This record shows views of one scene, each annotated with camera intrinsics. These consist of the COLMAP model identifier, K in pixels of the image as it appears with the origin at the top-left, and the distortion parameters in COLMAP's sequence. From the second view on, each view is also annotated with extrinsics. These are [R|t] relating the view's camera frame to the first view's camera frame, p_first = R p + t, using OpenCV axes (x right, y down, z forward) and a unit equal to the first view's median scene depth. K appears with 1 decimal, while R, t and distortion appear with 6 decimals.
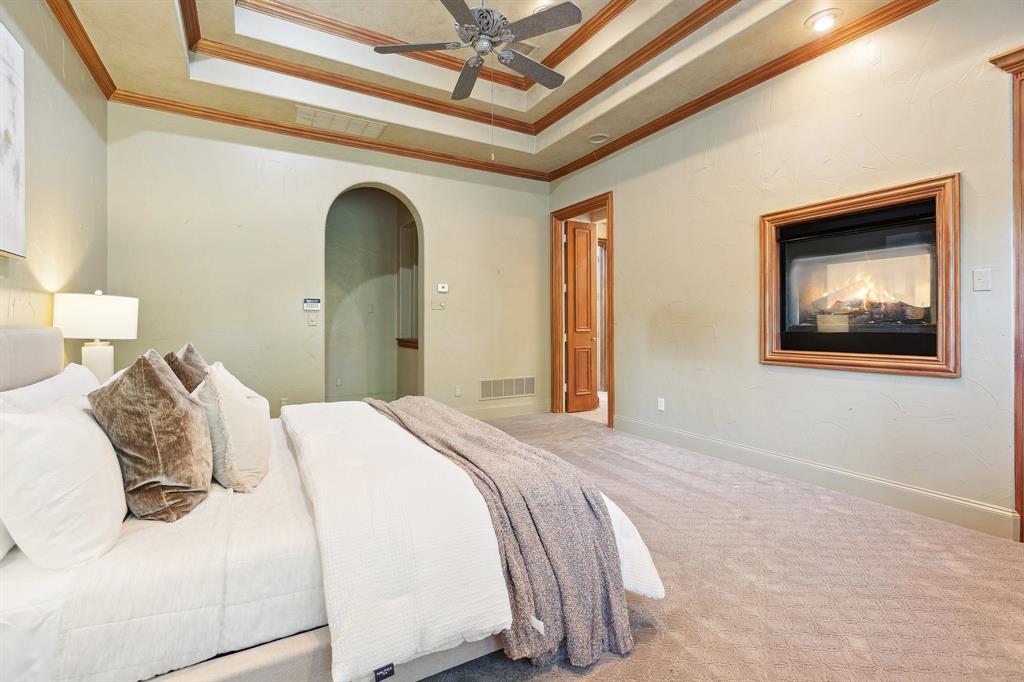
lens RADIAL K [[461.6, 0, 509.4], [0, 461.6, 335.2], [0, 0, 1]] dist [0.006770, -0.002300]
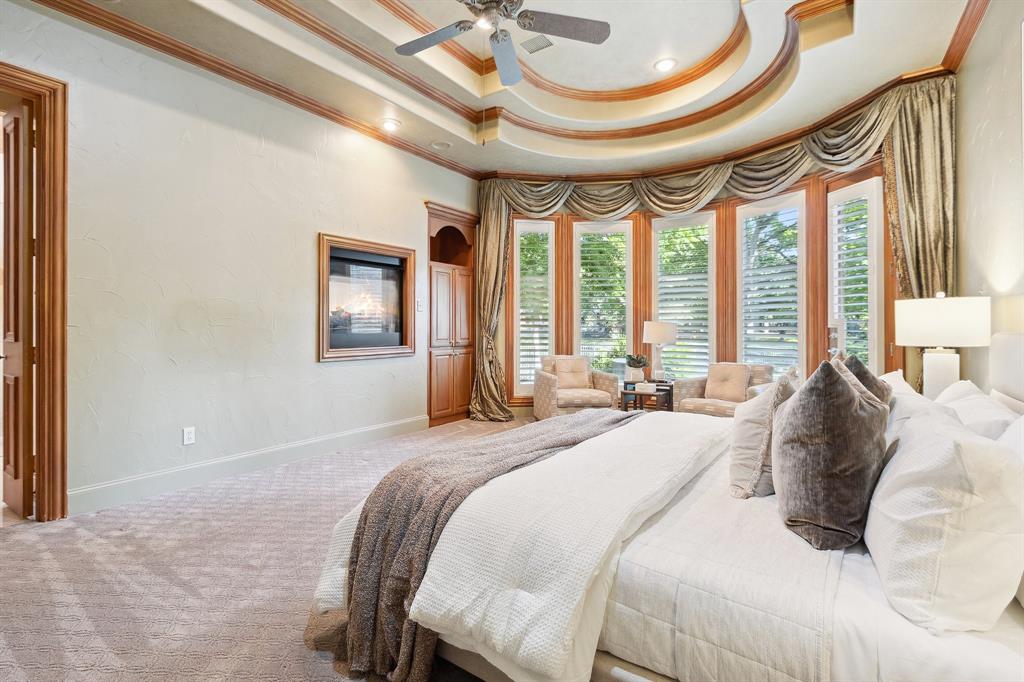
lens RADIAL K [[461.6, 0, 490.2], [0, 461.6, 325.8], [0, 0, 1]] dist [0.006770, -0.002300]
pose [[-0.435247, 0.002541, 0.900308, -0.754126], [0.005323, 0.999986, -0.000249, -0.023694], [-0.900295, 0.004684, -0.435254, 1.321496]]
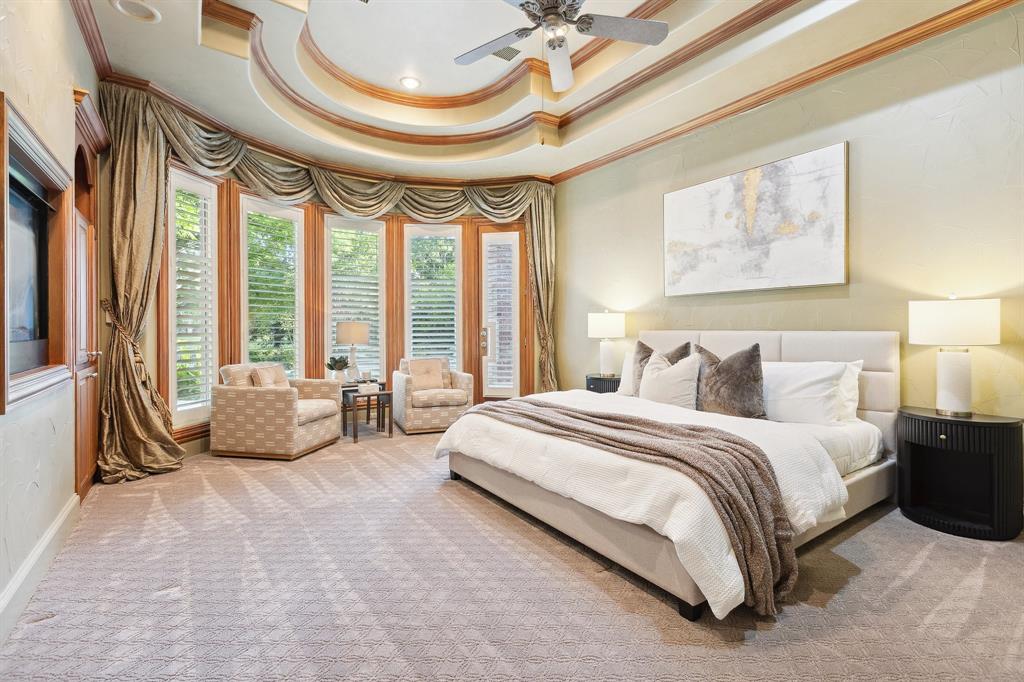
lens RADIAL K [[461.6, 0, 515.7], [0, 461.6, 332.6], [0, 0, 1]] dist [0.006770, -0.002300]
pose [[-0.995075, 0.000596, -0.099123, 0.126445], [-0.001383, 0.999801, 0.019887, -0.032605], [0.099115, 0.019927, -0.994876, 1.793407]]
